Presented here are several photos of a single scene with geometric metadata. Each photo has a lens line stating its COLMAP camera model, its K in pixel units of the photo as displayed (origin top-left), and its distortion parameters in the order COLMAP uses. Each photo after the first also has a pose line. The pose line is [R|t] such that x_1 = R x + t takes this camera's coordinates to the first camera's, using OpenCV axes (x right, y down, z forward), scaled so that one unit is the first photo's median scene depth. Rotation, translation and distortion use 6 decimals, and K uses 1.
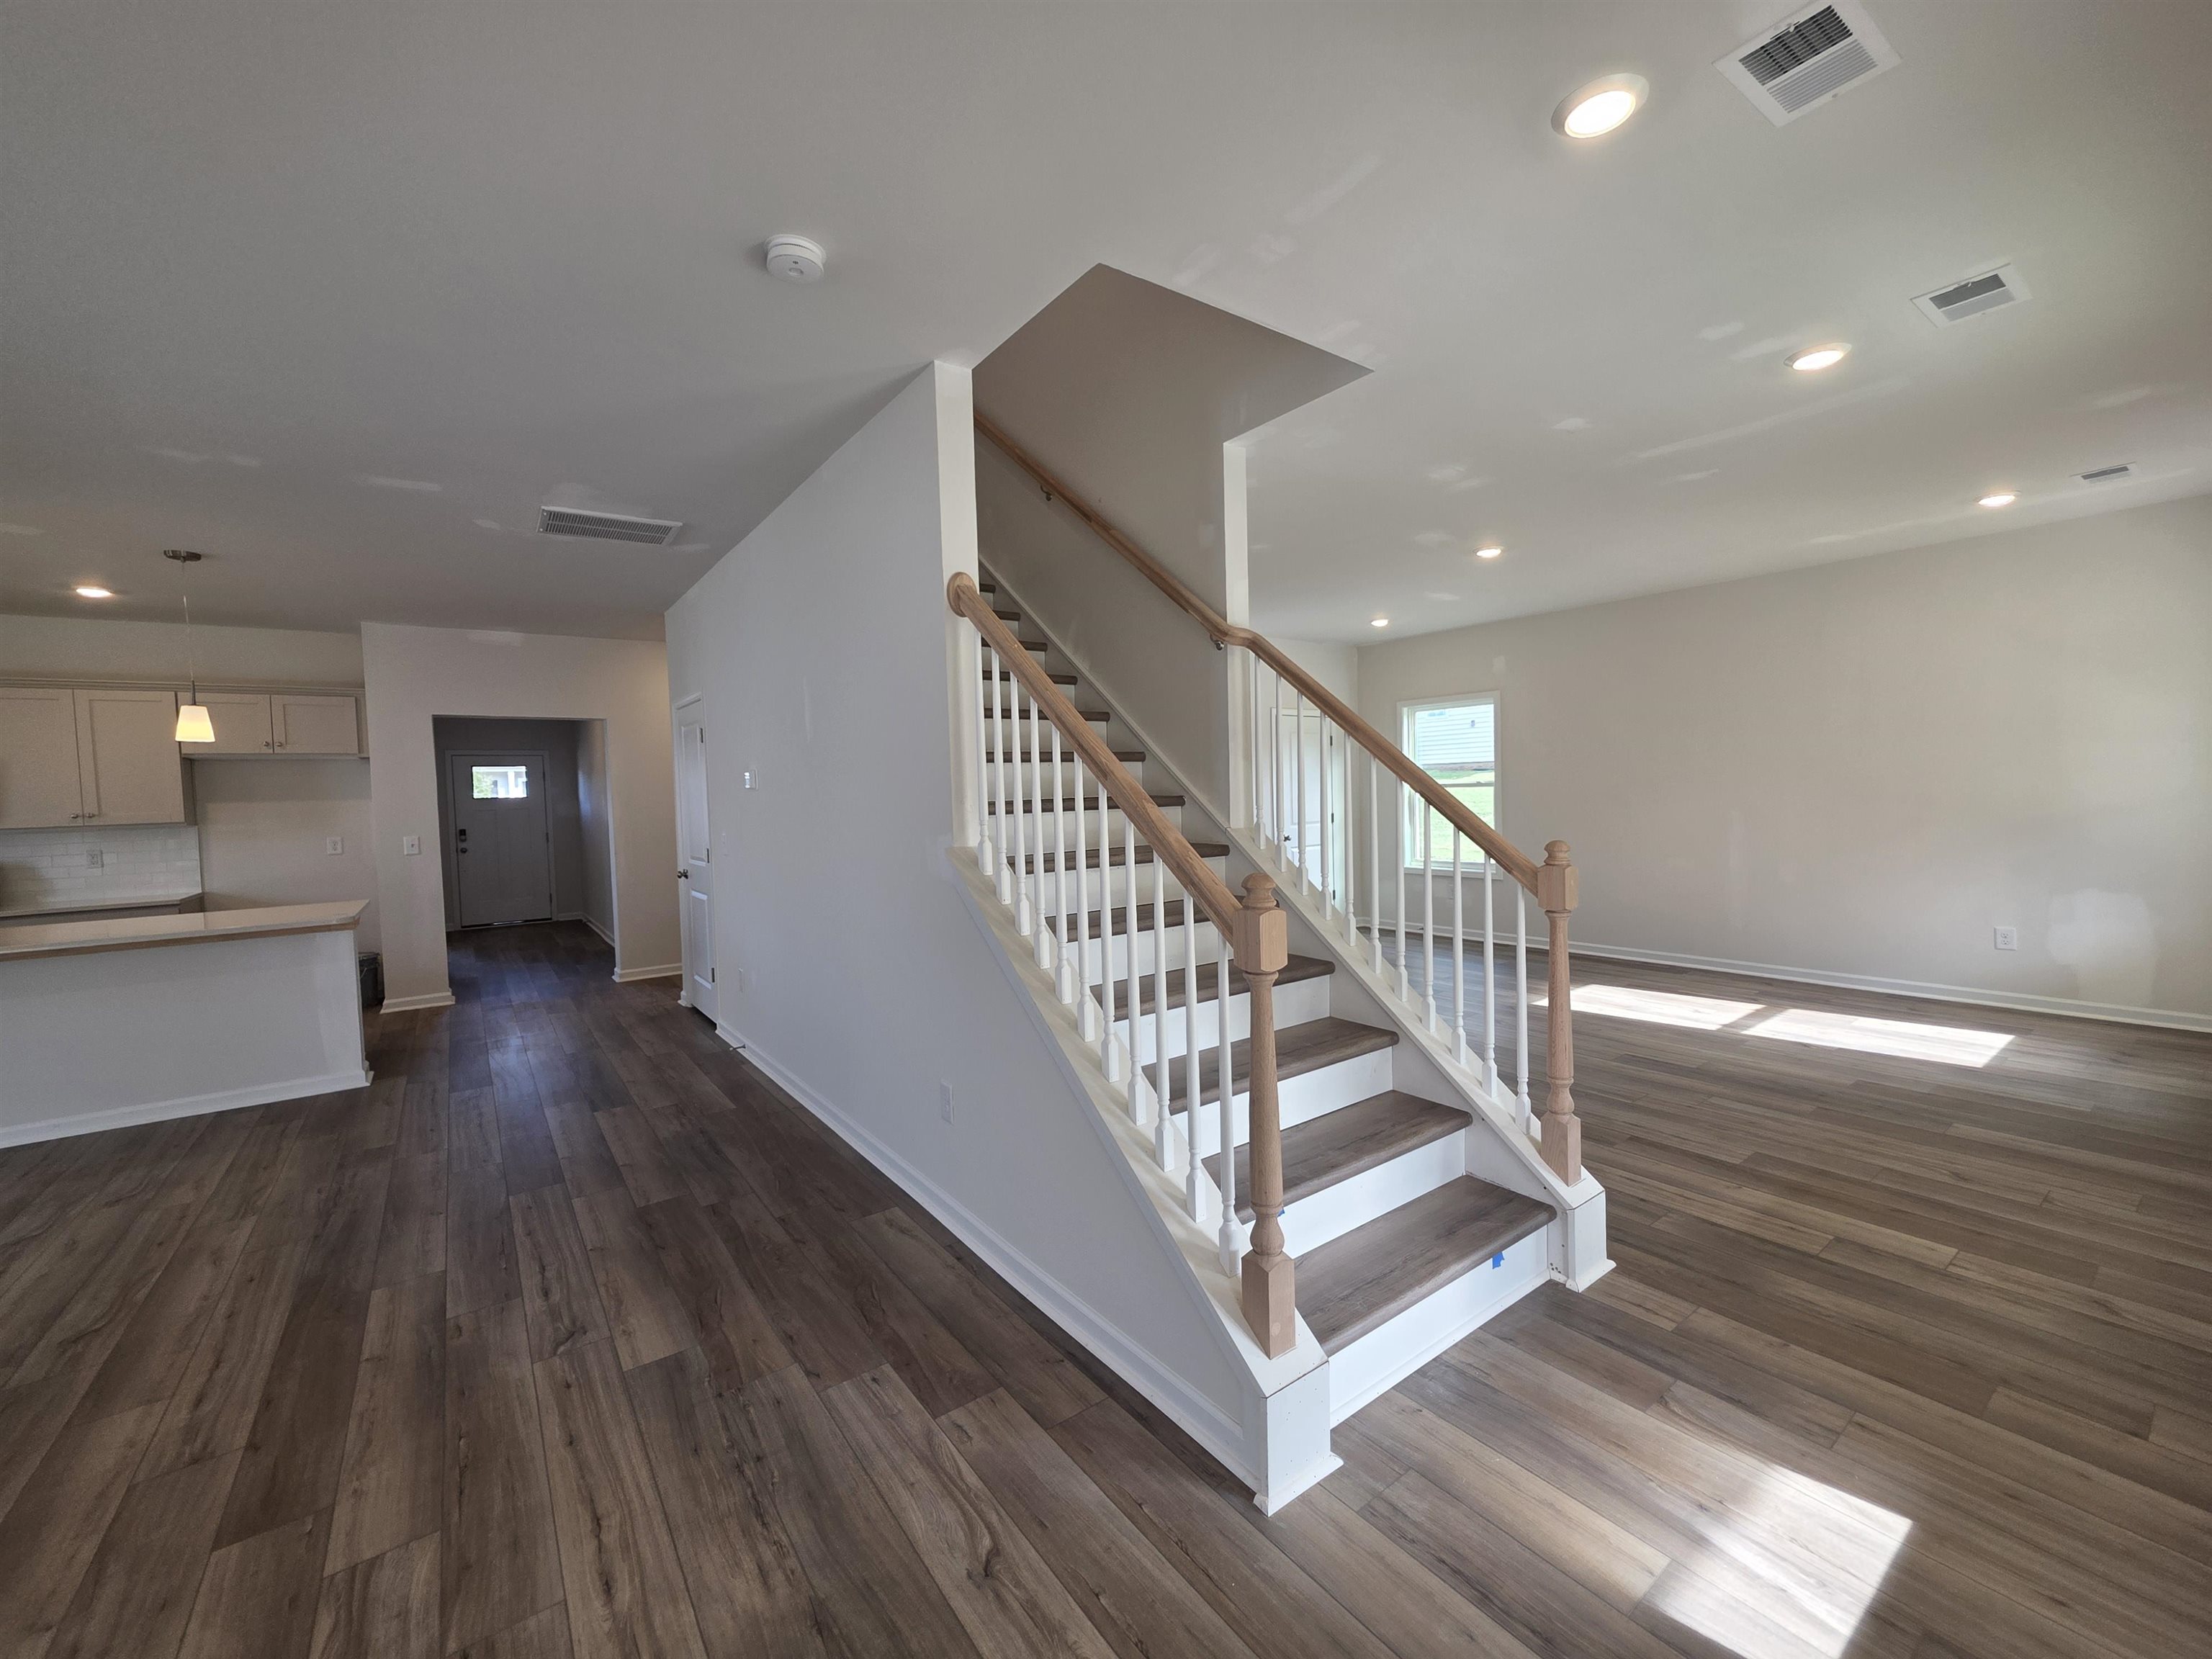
lens RADIAL K [[886.2, 0, 1102.3], [0, 886.2, 830.4], [0, 0, 1]] dist [0.001740, 0.000311]
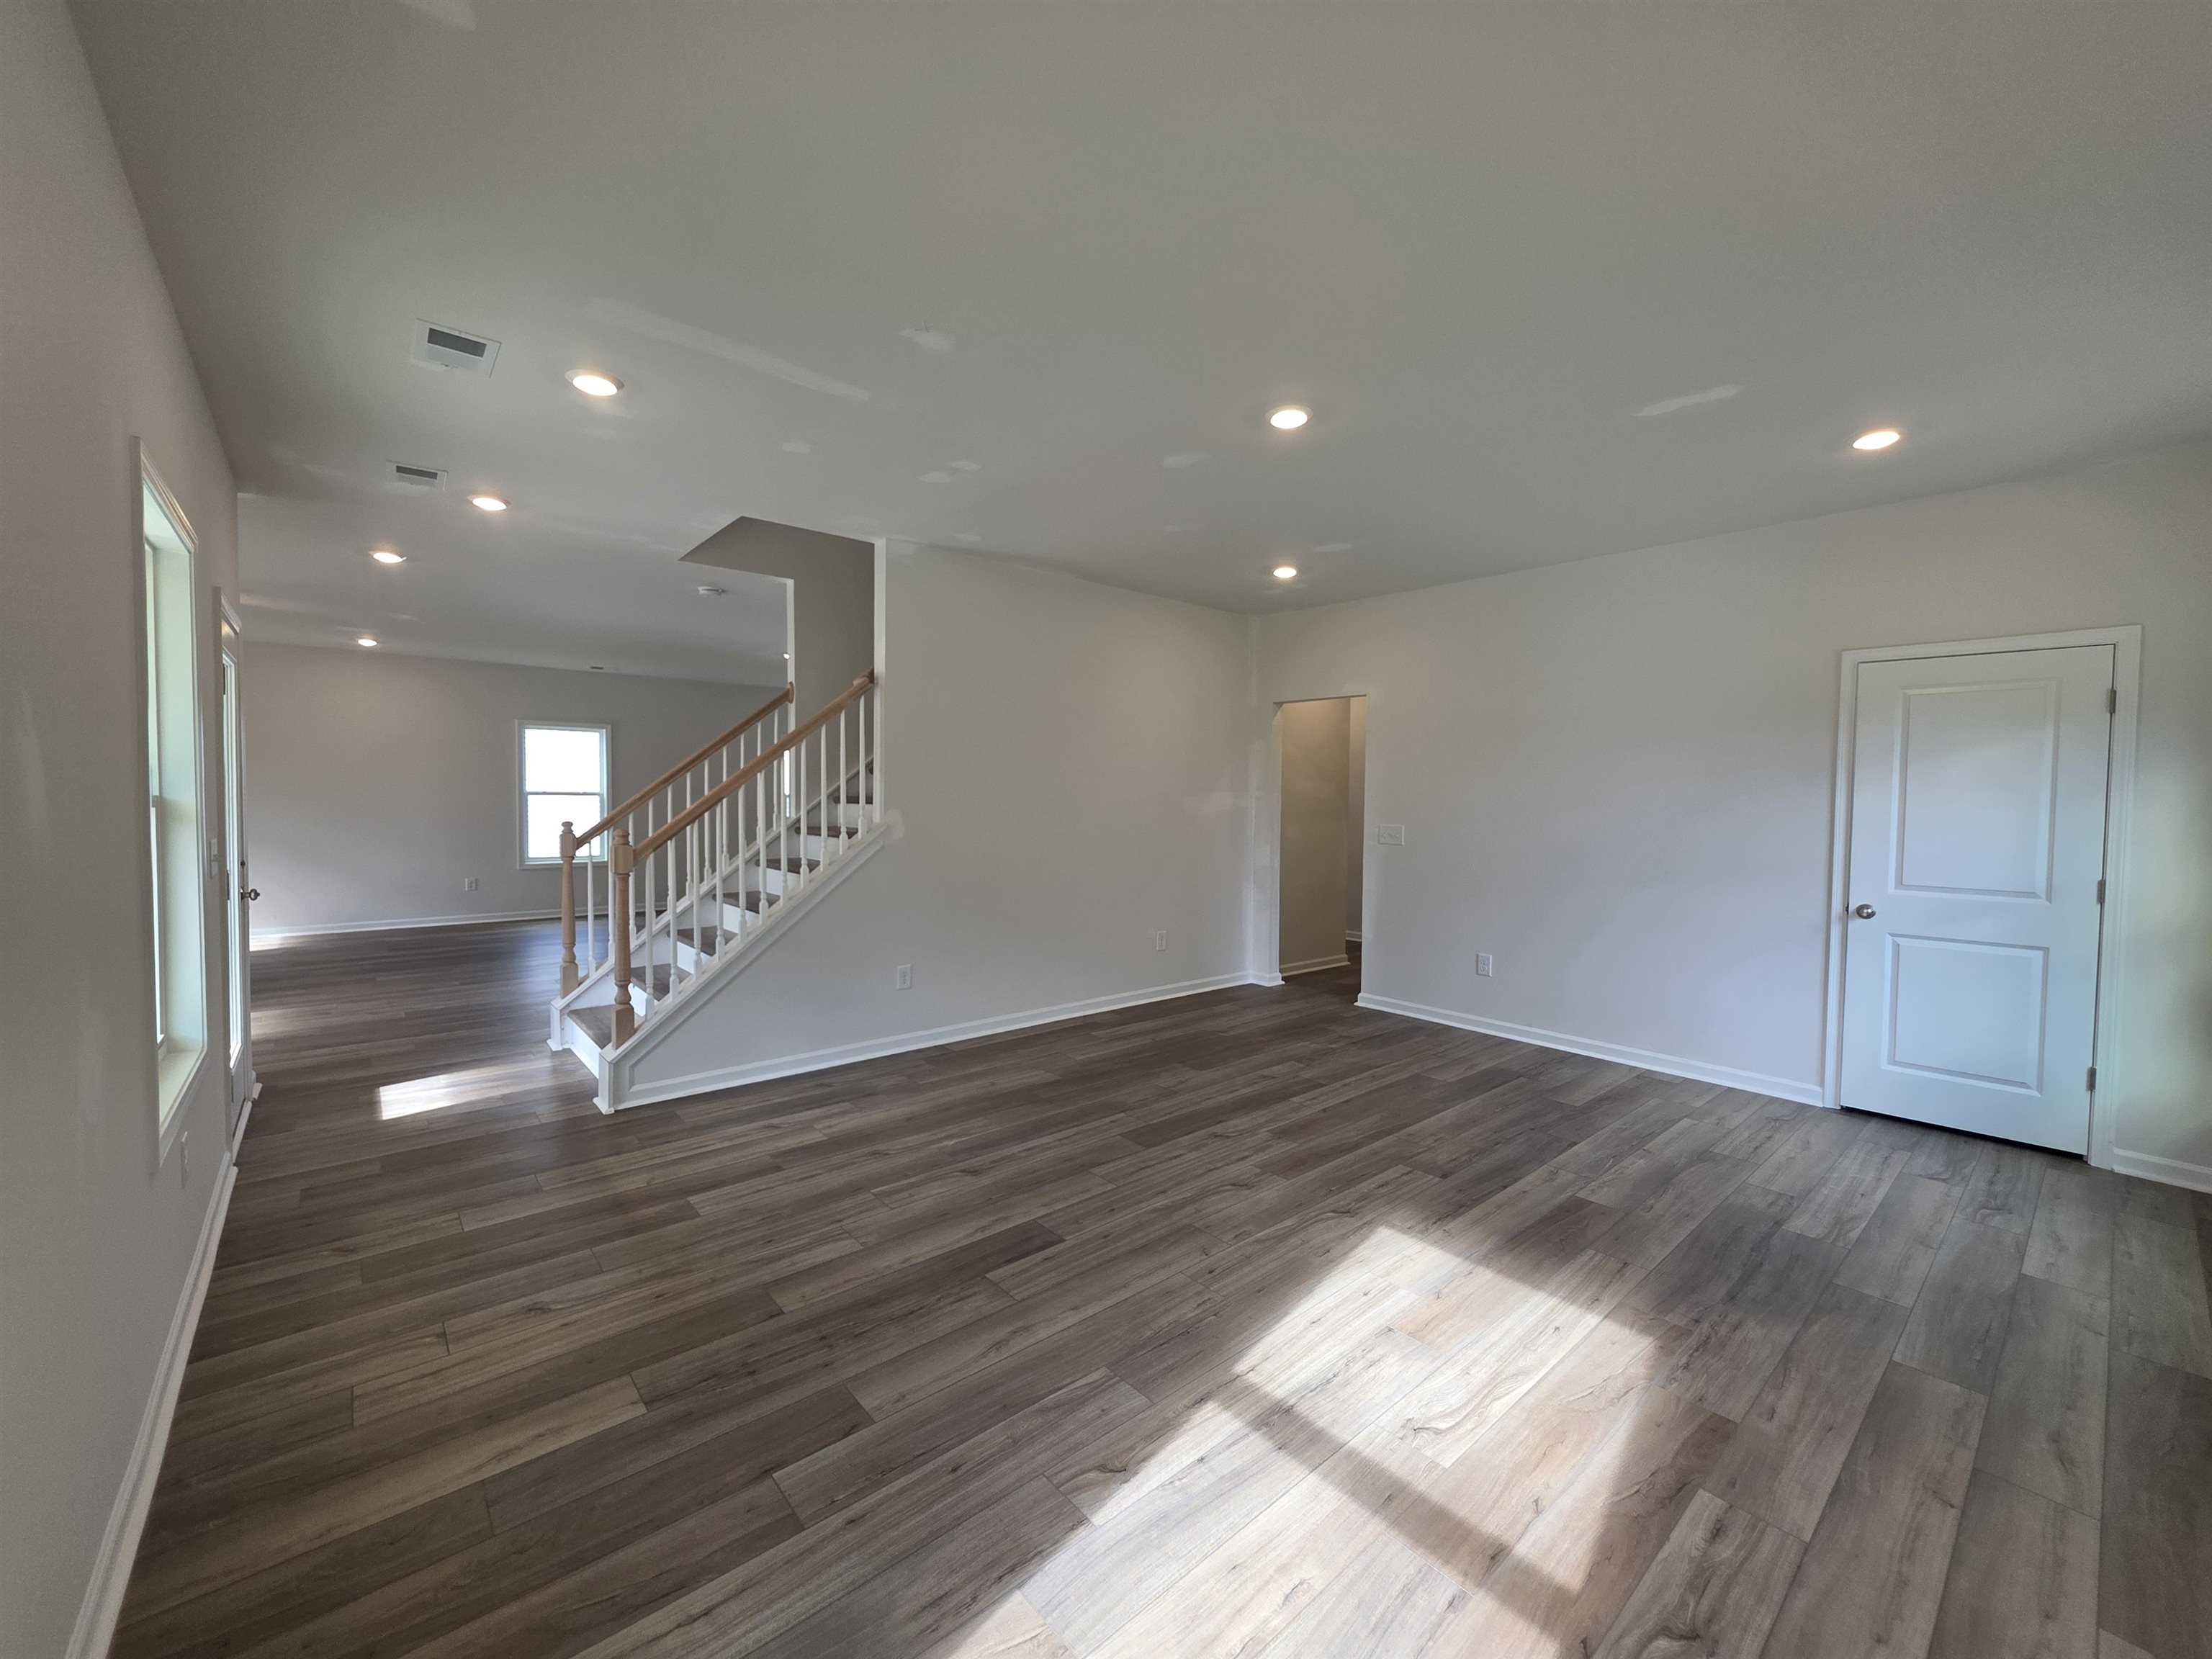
lens RADIAL K [[886.2, 0, 1096.5], [0, 886.2, 836.2], [0, 0, 1]] dist [0.001740, 0.000311]
pose [[0.073306, 0.075512, -0.994447, 1.503298], [-0.058538, 0.995736, 0.071295, -0.098046], [0.995590, 0.052987, 0.077413, 1.208584]]
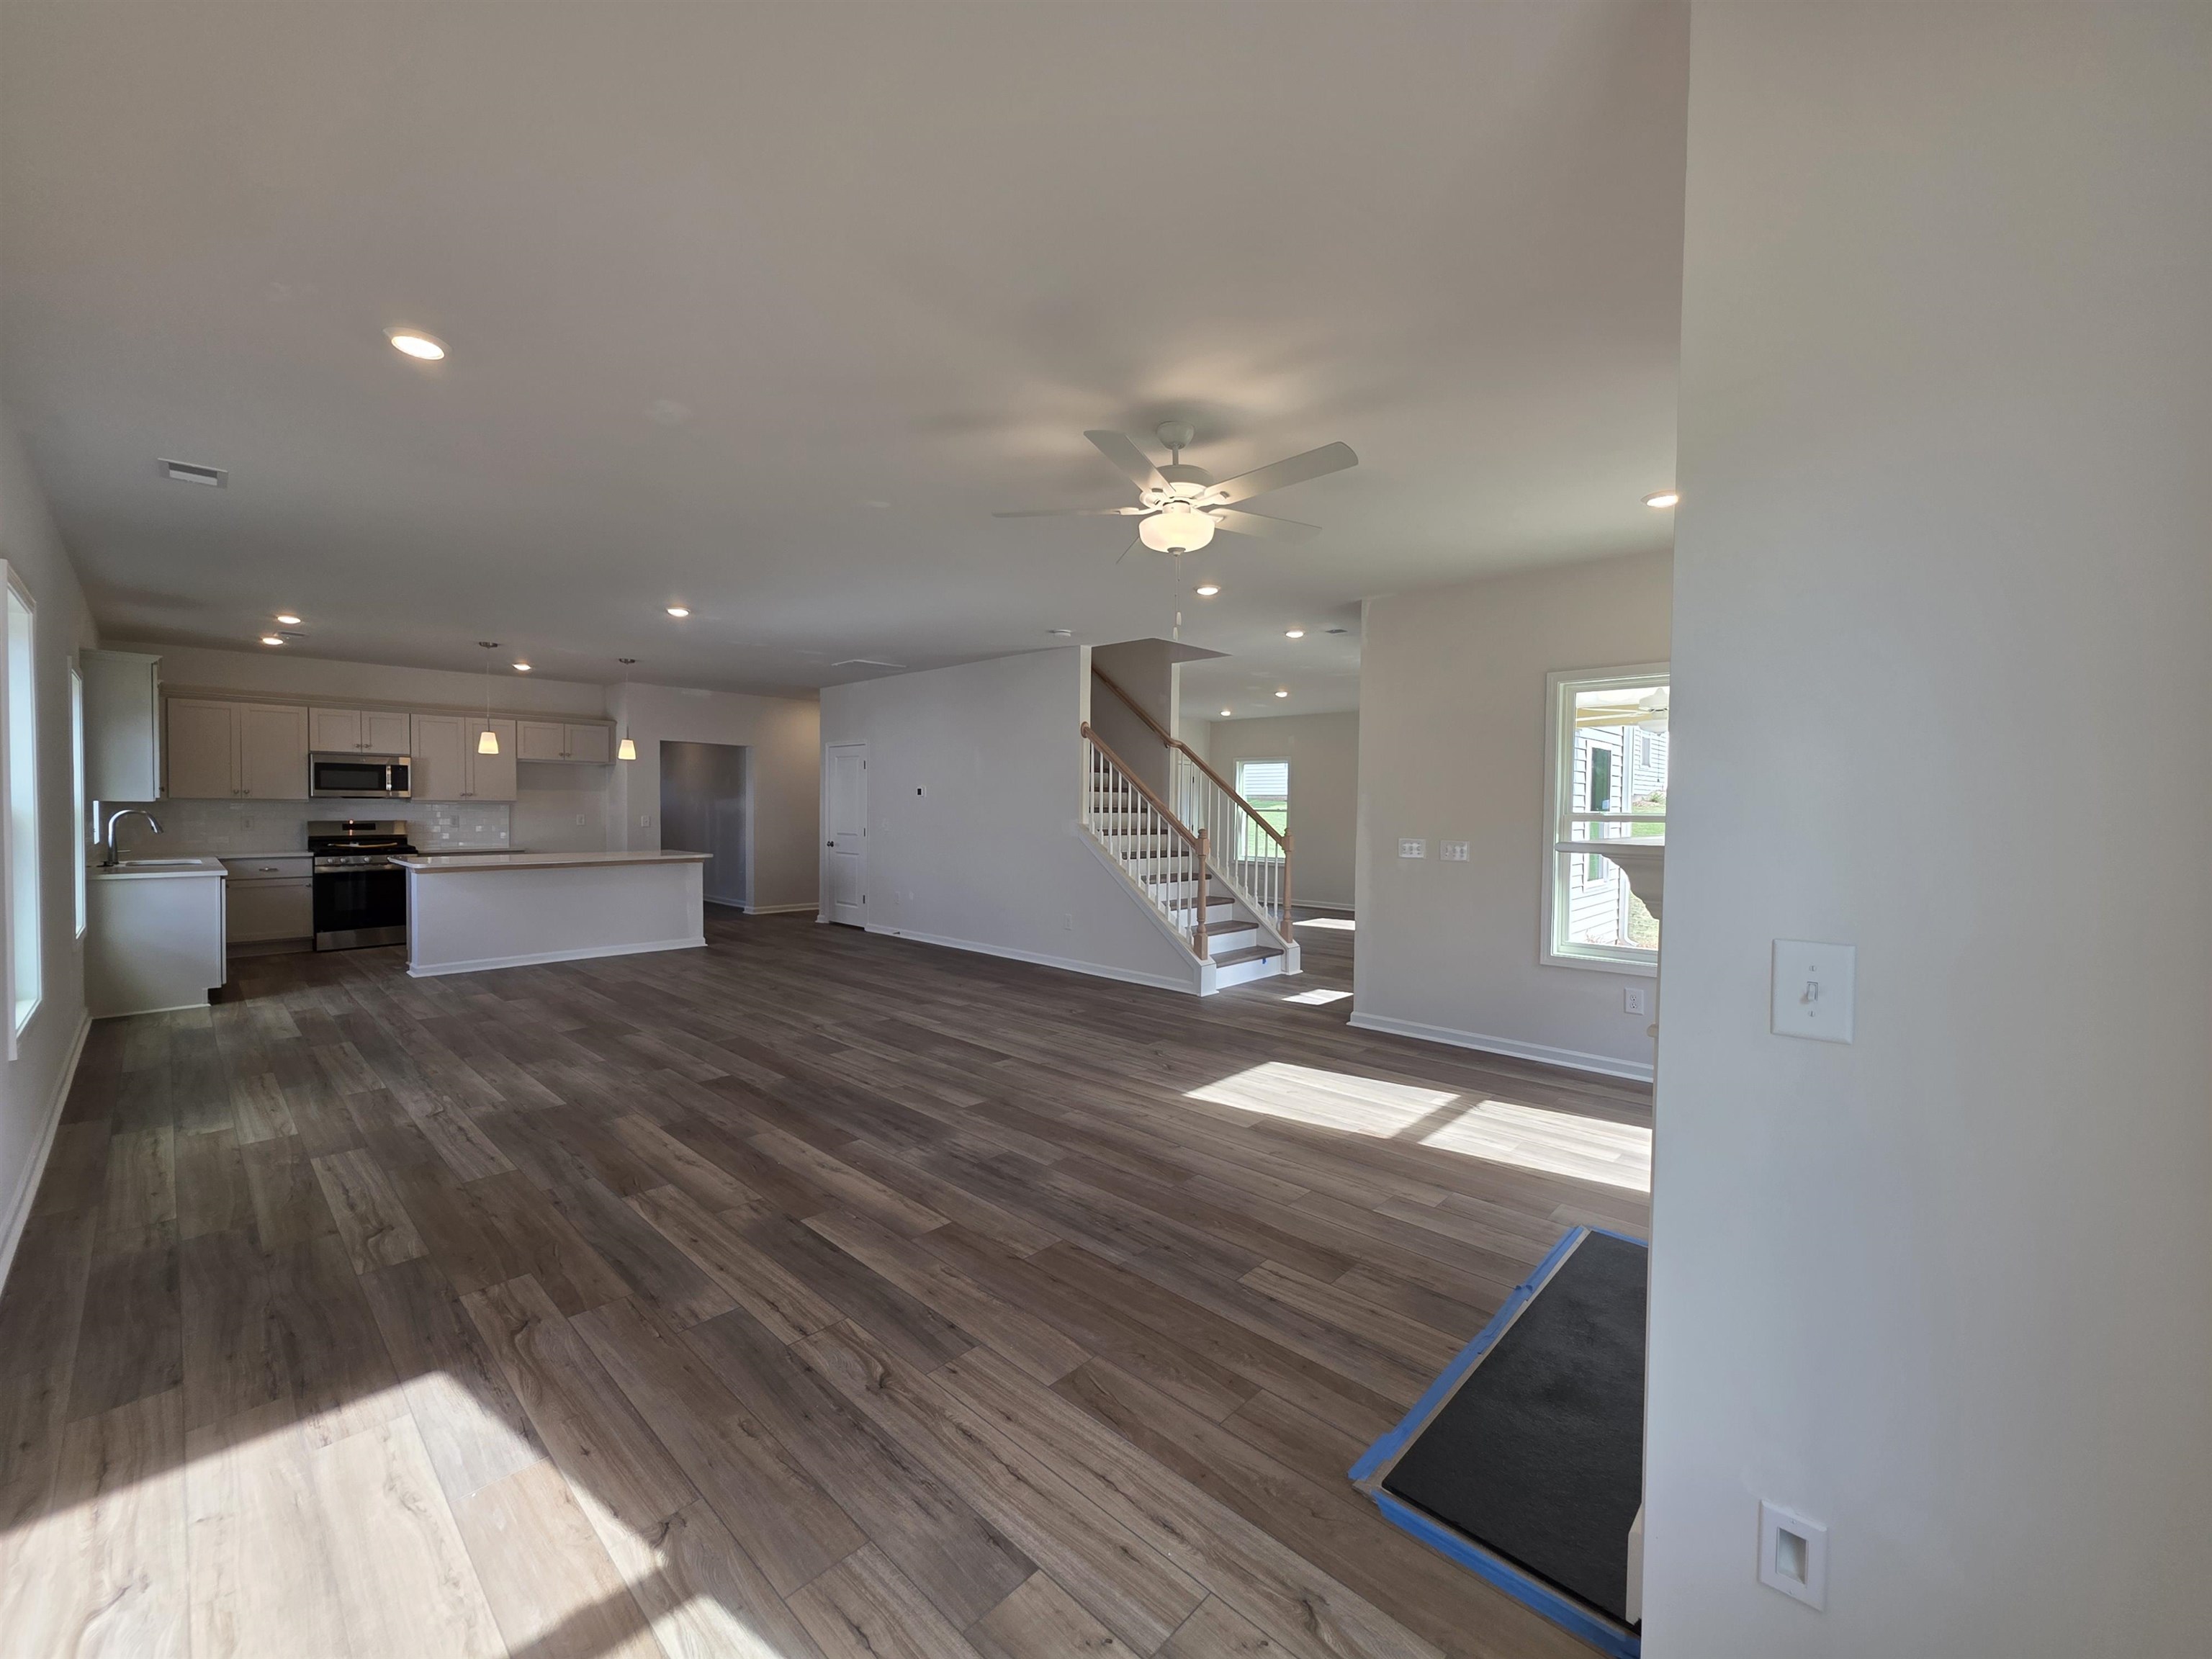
lens RADIAL K [[886.2, 0, 1098.2], [0, 886.2, 829.8], [0, 0, 1]] dist [0.001740, 0.000311]
pose [[0.983090, 0.036123, 0.179525, -0.465286], [-0.032742, 0.999227, -0.021765, 0.073436], [-0.180172, 0.015519, 0.983513, -1.295599]]
